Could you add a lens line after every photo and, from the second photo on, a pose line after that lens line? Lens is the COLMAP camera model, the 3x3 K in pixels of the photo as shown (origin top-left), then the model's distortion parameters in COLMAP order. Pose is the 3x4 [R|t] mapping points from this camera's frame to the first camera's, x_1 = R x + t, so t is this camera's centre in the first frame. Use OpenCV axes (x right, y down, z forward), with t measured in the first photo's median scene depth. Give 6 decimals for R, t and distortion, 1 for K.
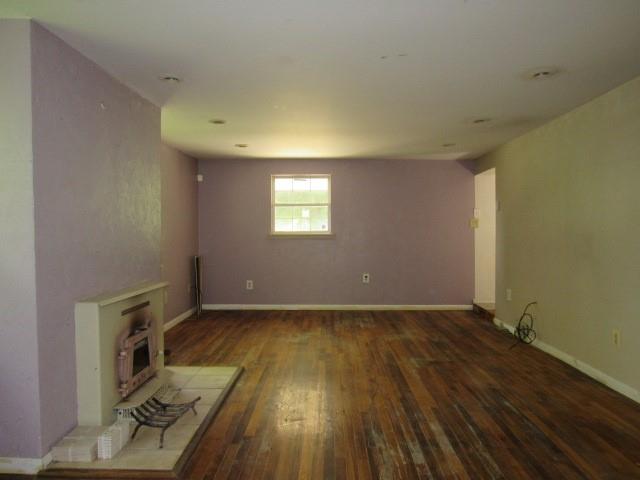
lens RADIAL K [[463.6, 0, 318.1], [0, 463.6, 238.9], [0, 0, 1]] dist [-0.024449, 0.013201]
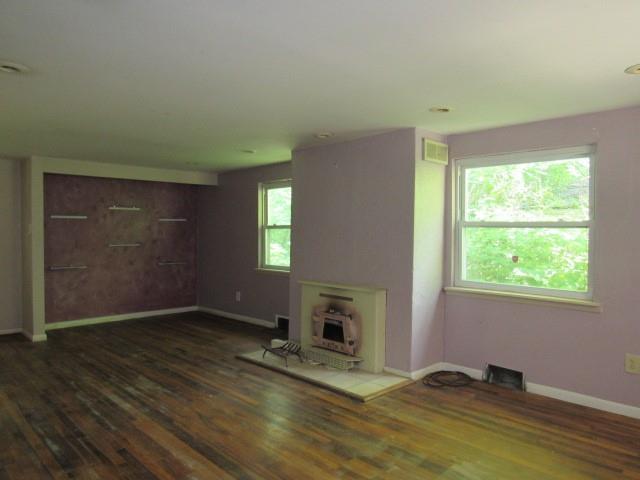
lens RADIAL K [[463.6, 0, 317.9], [0, 463.6, 238.7], [0, 0, 1]] dist [-0.024449, 0.013201]
pose [[-0.708255, 0.011708, -0.705860, 0.723141], [-0.017140, 0.999283, 0.033772, -0.089631], [0.705749, 0.036017, -0.707546, 2.119933]]
